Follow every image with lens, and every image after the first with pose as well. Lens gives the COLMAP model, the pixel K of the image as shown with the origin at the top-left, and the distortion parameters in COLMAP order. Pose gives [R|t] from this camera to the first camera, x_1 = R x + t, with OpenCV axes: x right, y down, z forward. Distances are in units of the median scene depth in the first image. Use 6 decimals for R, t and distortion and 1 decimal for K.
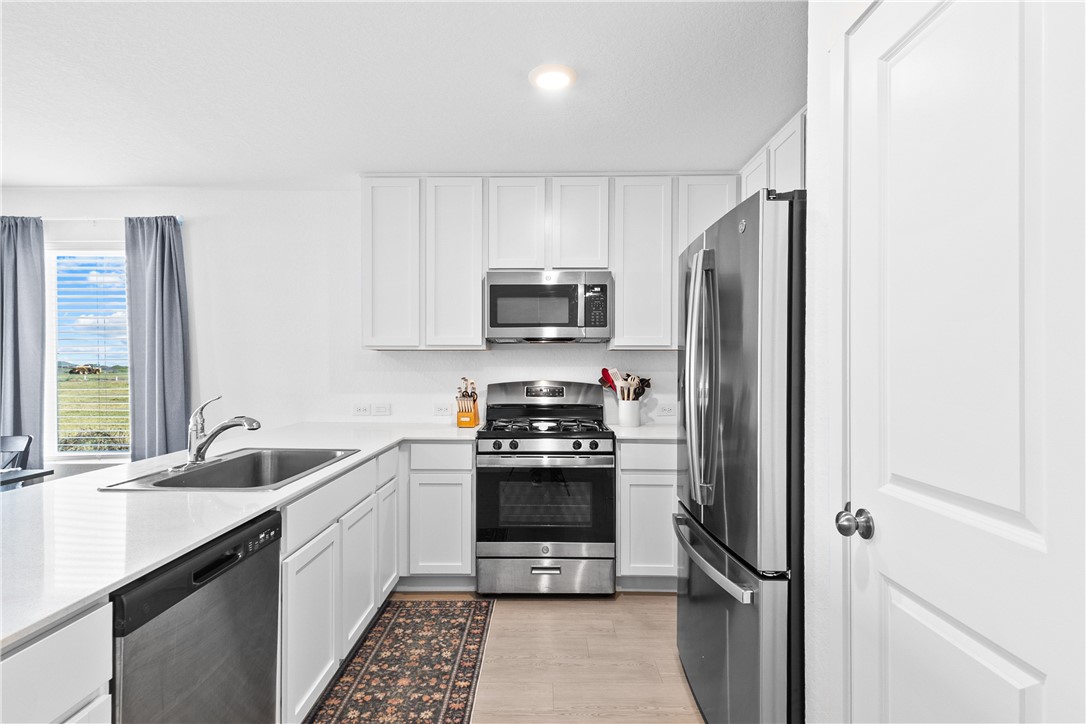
lens RADIAL K [[540.4, 0, 538.1], [0, 540.4, 367.5], [0, 0, 1]] dist [-0.004261, -0.000882]
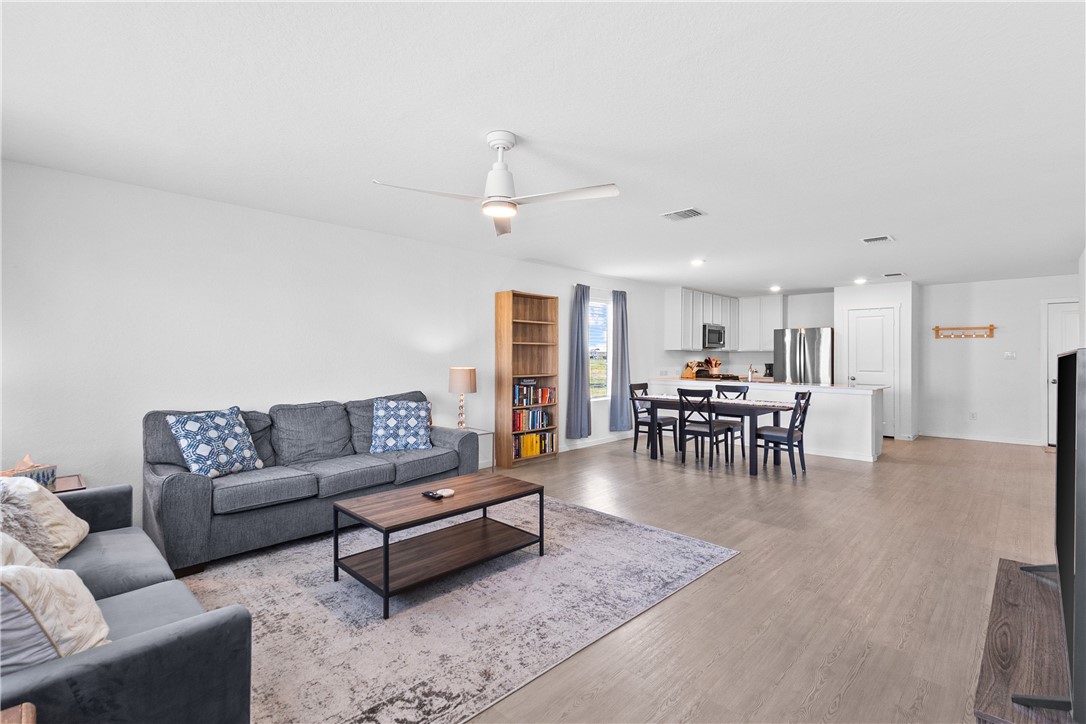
lens RADIAL K [[508.1, 0, 543.4], [0, 508.1, 354.9], [0, 0, 1]] dist [0.013133, -0.000148]
pose [[0.679025, 0.001305, 0.734114, -2.753047], [-0.000498, 0.999999, -0.001317, -0.006896], [-0.734115, 0.000529, 0.679025, -0.236751]]
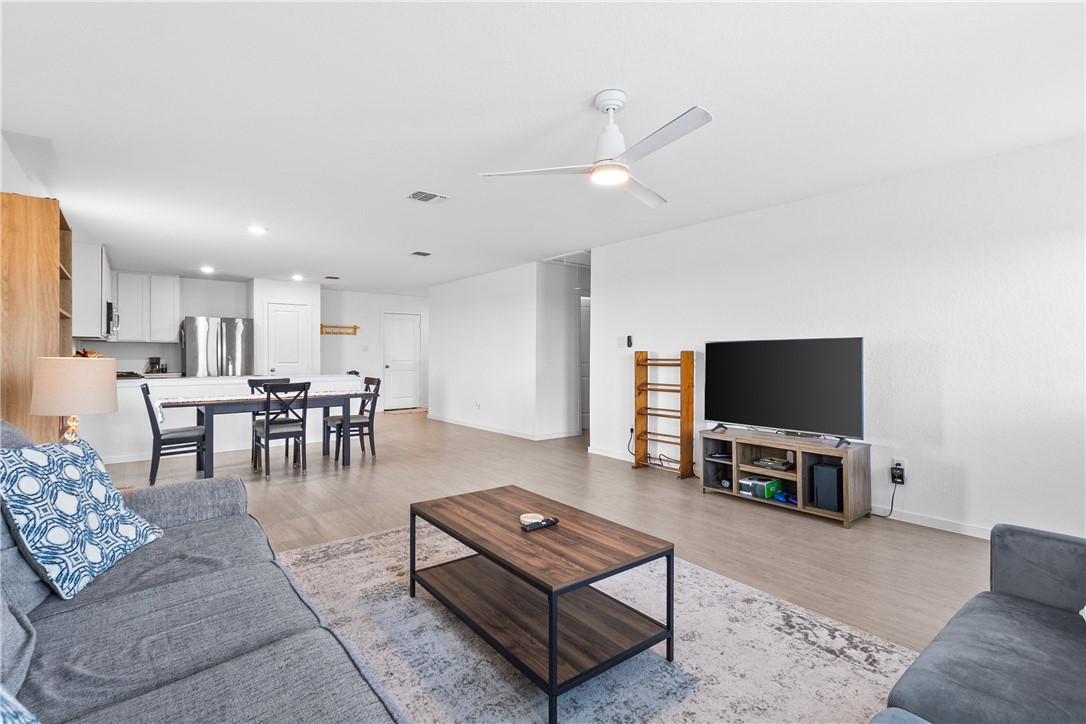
lens RADIAL K [[508.1, 0, 537.8], [0, 508.1, 363.4], [0, 0, 1]] dist [0.013133, -0.000148]
pose [[-0.638262, -0.010122, 0.769753, -2.705276], [0.006944, 0.999797, 0.018904, 0.030257], [-0.769788, 0.017411, -0.638062, 1.009483]]
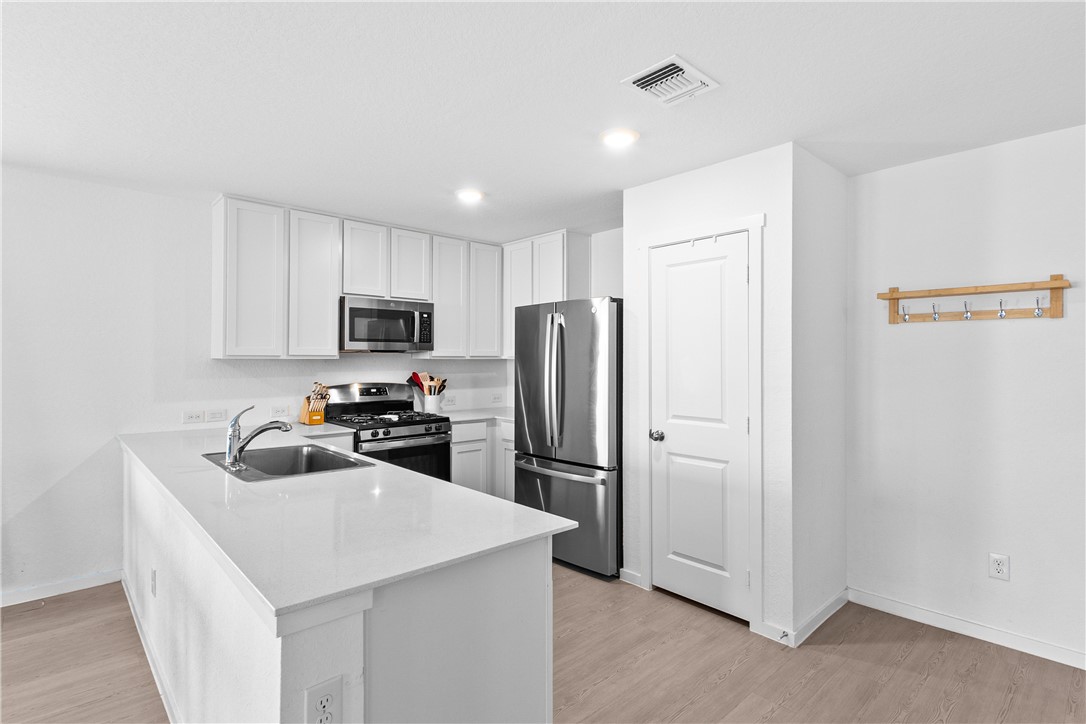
lens RADIAL K [[540.4, 0, 535.6], [0, 540.4, 355.7], [0, 0, 1]] dist [-0.004261, -0.000882]
pose [[0.731018, 0.003944, 0.682347, -0.622816], [0.001046, 0.999976, -0.006900, -0.032817], [-0.682358, 0.005757, 0.730996, -0.198585]]
